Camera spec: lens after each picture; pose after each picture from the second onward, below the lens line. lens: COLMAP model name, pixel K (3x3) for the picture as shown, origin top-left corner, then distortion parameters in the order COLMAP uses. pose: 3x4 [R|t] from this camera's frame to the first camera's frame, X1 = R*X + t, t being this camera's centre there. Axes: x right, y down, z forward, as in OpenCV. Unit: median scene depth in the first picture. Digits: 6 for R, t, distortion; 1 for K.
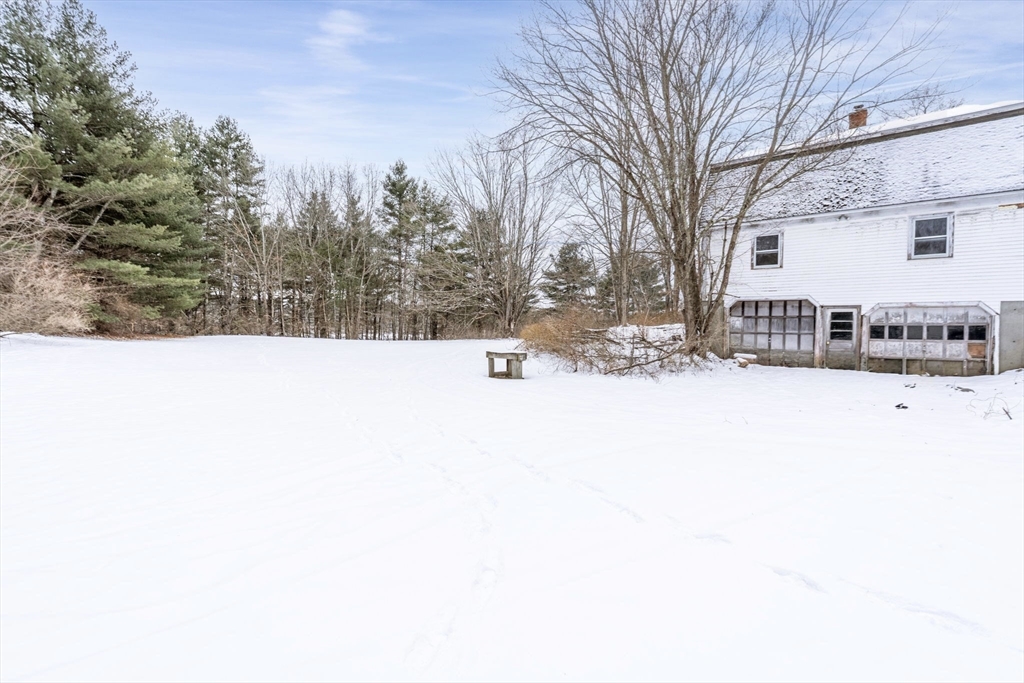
lens RADIAL K [[463.0, 0, 511.7], [0, 463.0, 340.4], [0, 0, 1]] dist [-0.005064, -0.000321]
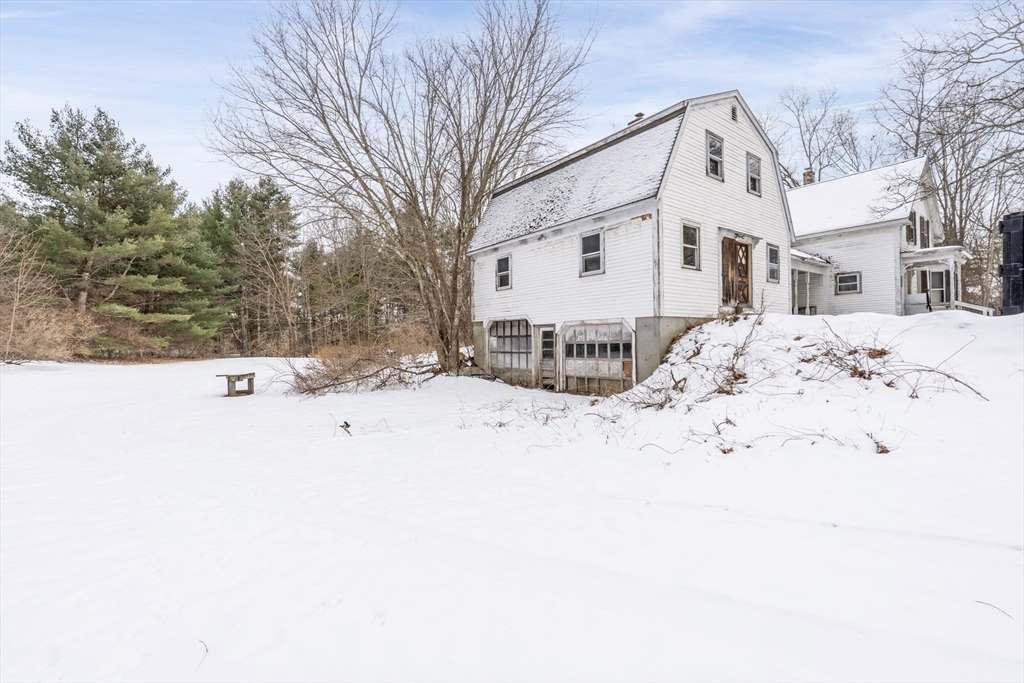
lens RADIAL K [[463.0, 0, 516.3], [0, 463.0, 339.0], [0, 0, 1]] dist [-0.005064, -0.000321]
pose [[0.969654, -0.027695, -0.242907, 0.889338], [0.020095, 0.999230, -0.033712, -0.011241], [0.243654, 0.027808, 0.969464, 0.009195]]
